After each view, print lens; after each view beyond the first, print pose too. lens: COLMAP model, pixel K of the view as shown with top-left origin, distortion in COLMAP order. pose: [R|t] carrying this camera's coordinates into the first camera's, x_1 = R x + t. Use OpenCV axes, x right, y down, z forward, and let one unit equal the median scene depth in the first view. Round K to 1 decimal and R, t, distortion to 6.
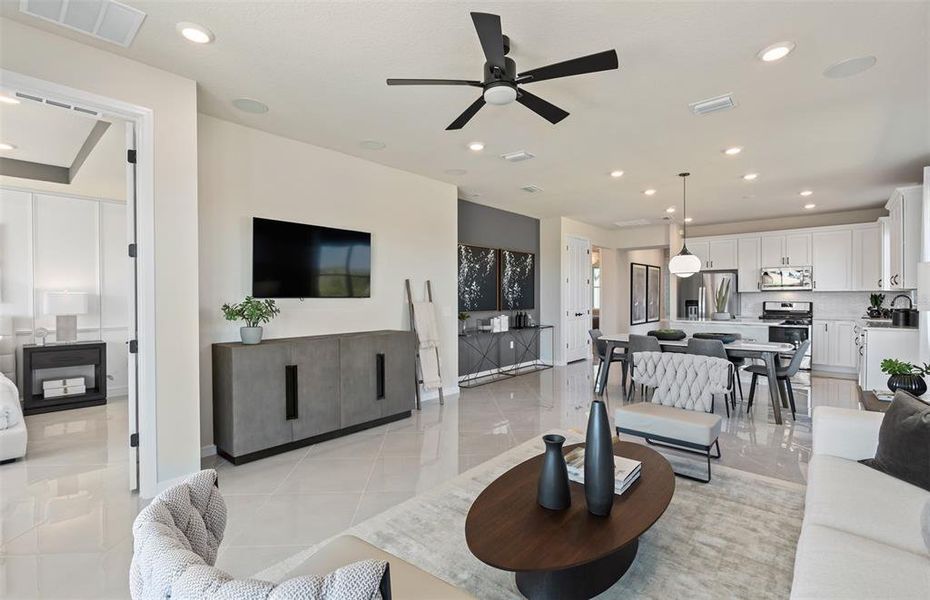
lens RADIAL K [[419.0, 0, 478.0], [0, 419.0, 295.7], [0, 0, 1]] dist [-0.015699, 0.005780]
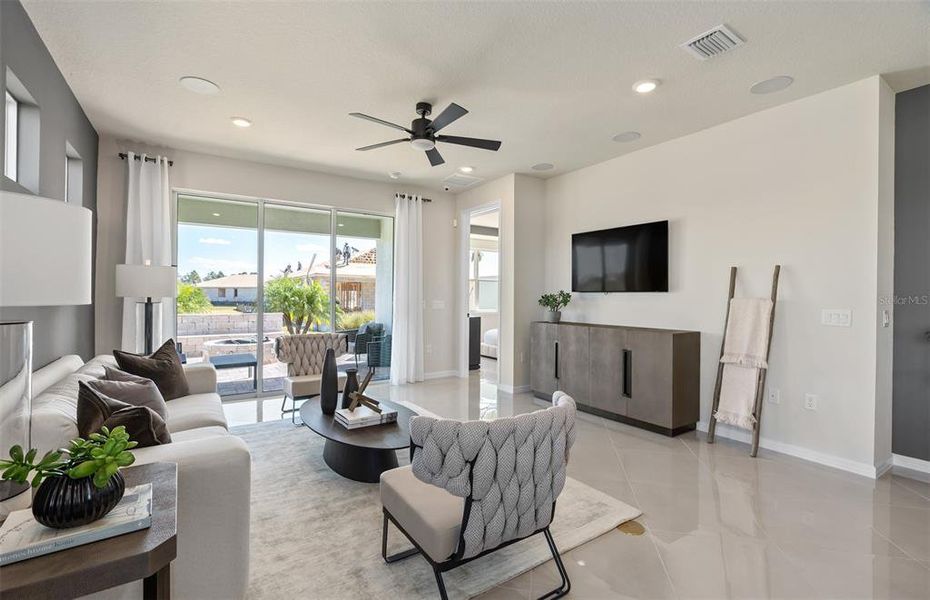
lens RADIAL K [[419.0, 0, 463.5], [0, 419.0, 299.9], [0, 0, 1]] dist [-0.015699, 0.005780]
pose [[-0.269745, 0.013717, -0.962834, 0.465426], [-0.004309, 0.999871, 0.015452, 0.006551], [0.962922, 0.008317, -0.269651, 0.529319]]
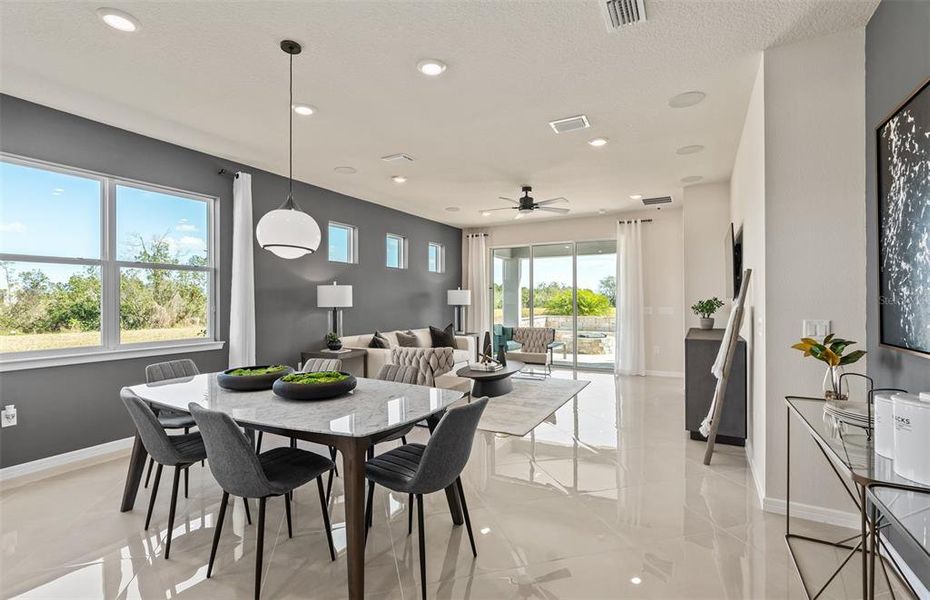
lens RADIAL K [[419.0, 0, 461.7], [0, 419.0, 299.8], [0, 0, 1]] dist [-0.015699, 0.005780]
pose [[-0.979555, 0.006856, -0.201059, 0.288924], [0.007883, 0.999960, -0.004306, 0.004830], [0.201021, -0.005803, -0.979570, 1.117118]]
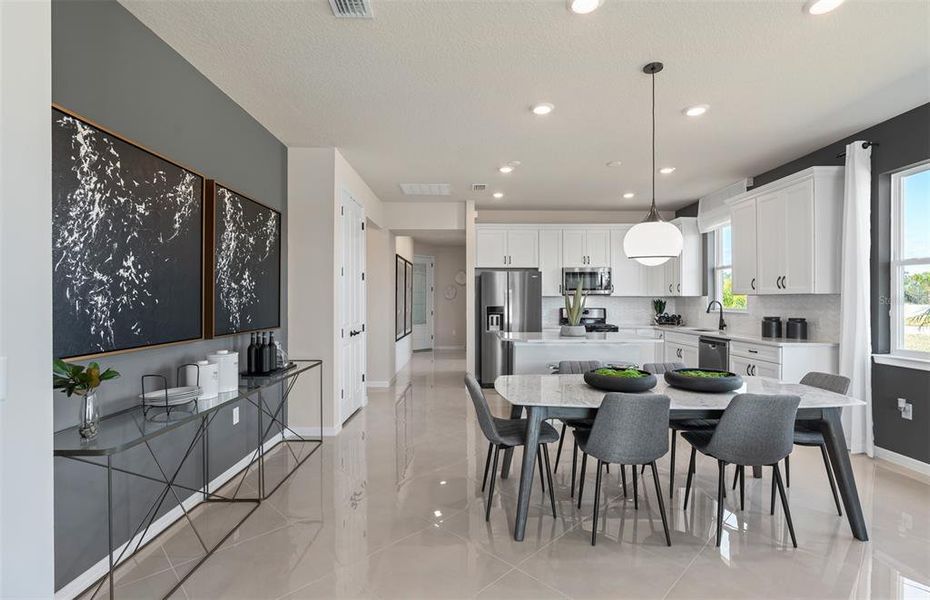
lens RADIAL K [[419.0, 0, 461.5], [0, 419.0, 299.8], [0, 0, 1]] dist [-0.015699, 0.005780]
pose [[0.765528, 0.003828, 0.643392, -0.017903], [-0.004774, 0.999989, -0.000271, -0.000712], [-0.643385, -0.002864, 0.765537, 0.562861]]
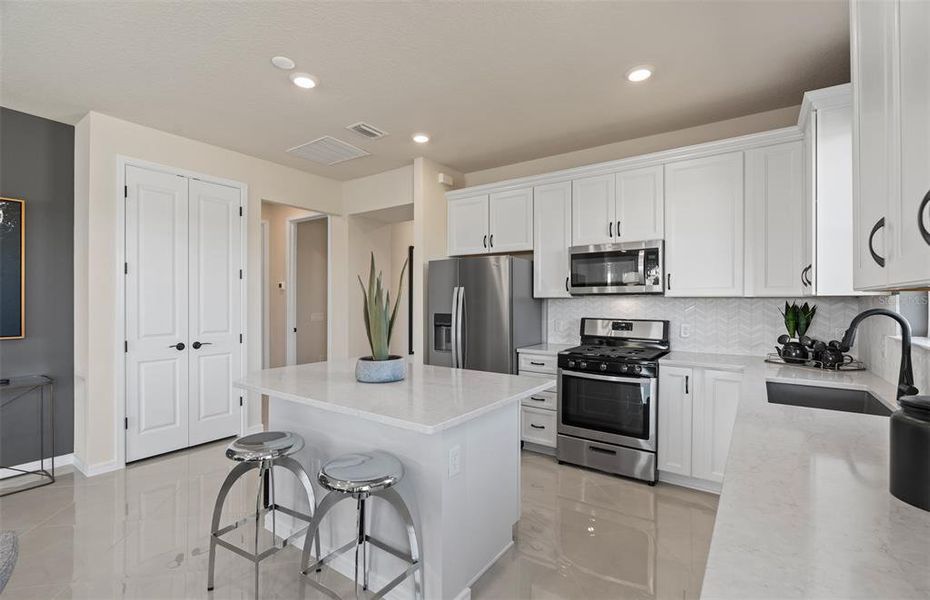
lens RADIAL K [[419.0, 0, 469.5], [0, 419.0, 297.3], [0, 0, 1]] dist [-0.015699, 0.005780]
pose [[0.994157, 0.003498, 0.107889, 0.593577], [-0.003400, 0.999994, -0.001094, -0.009142], [-0.107892, 0.000721, 0.994162, 0.626803]]
